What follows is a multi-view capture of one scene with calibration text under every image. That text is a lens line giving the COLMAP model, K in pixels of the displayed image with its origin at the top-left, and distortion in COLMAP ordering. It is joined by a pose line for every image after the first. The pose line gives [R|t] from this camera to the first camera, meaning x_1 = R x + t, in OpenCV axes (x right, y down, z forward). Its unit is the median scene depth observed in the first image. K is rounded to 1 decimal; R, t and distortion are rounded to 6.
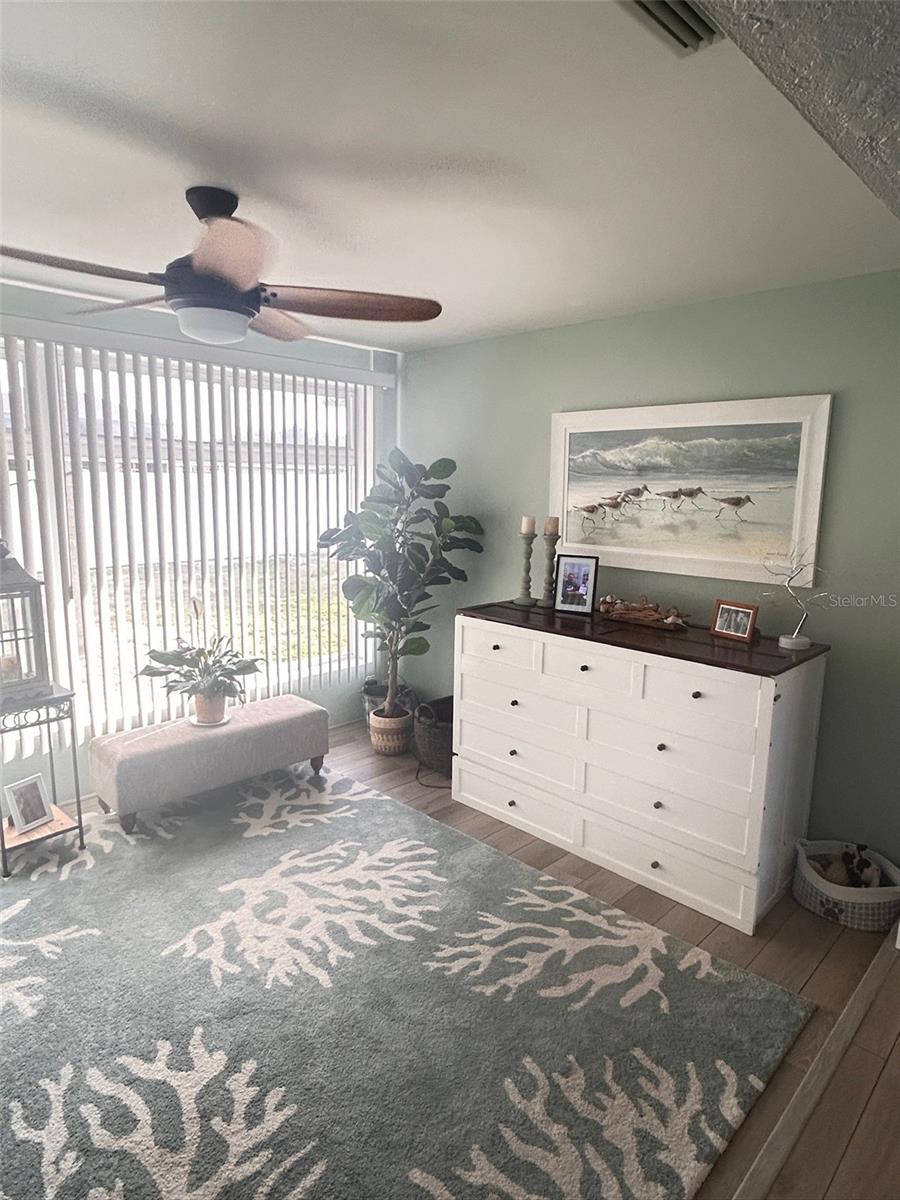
lens RADIAL K [[692.9, 0, 450.0], [0, 692.9, 600.0], [0, 0, 1]] dist [-0.001132, -0.001262]
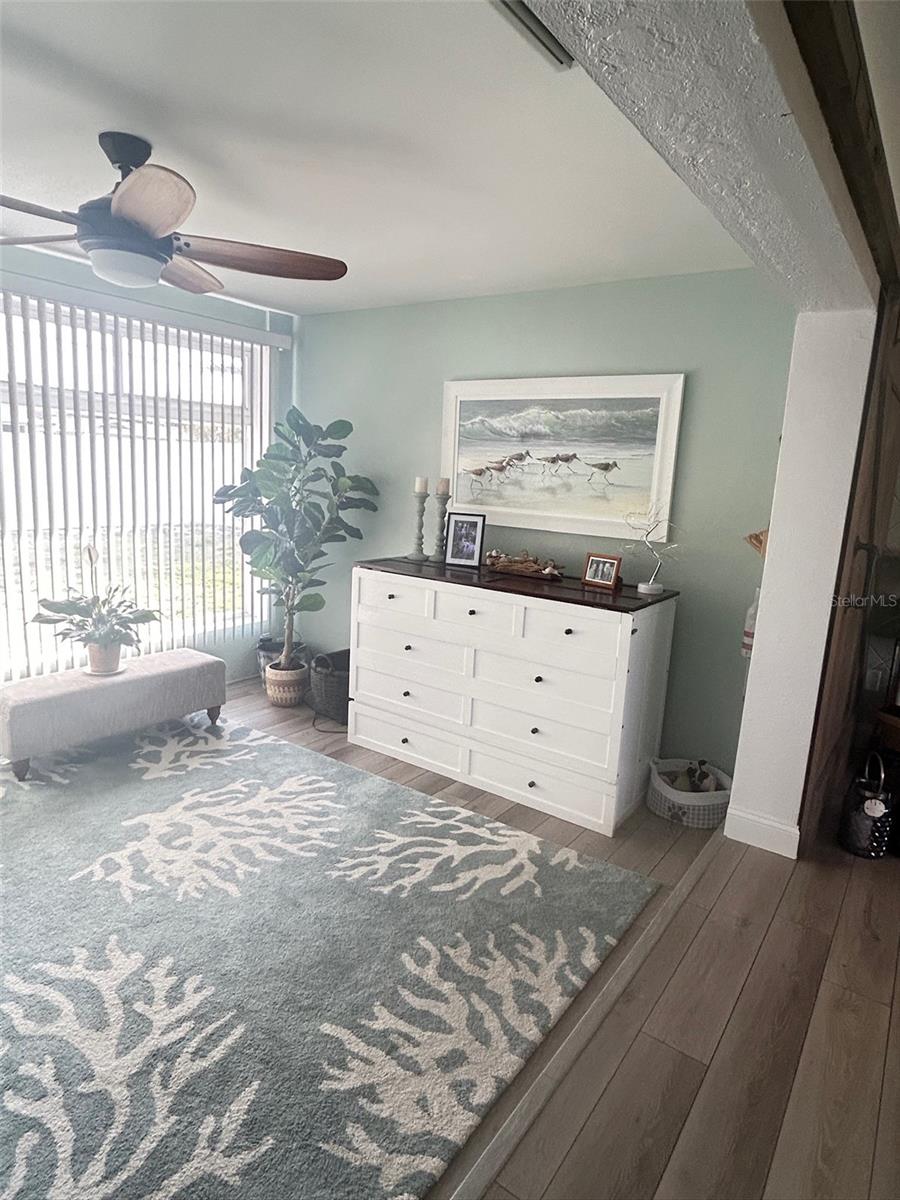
lens RADIAL K [[697.9, 0, 449.9], [0, 697.9, 596.8], [0, 0, 1]] dist [-0.003355, 0.001313]
pose [[0.986705, 0.004697, 0.162453, -0.022377], [-0.008205, 0.999747, 0.020925, 0.053472], [-0.162314, -0.021980, 0.986494, -0.093725]]
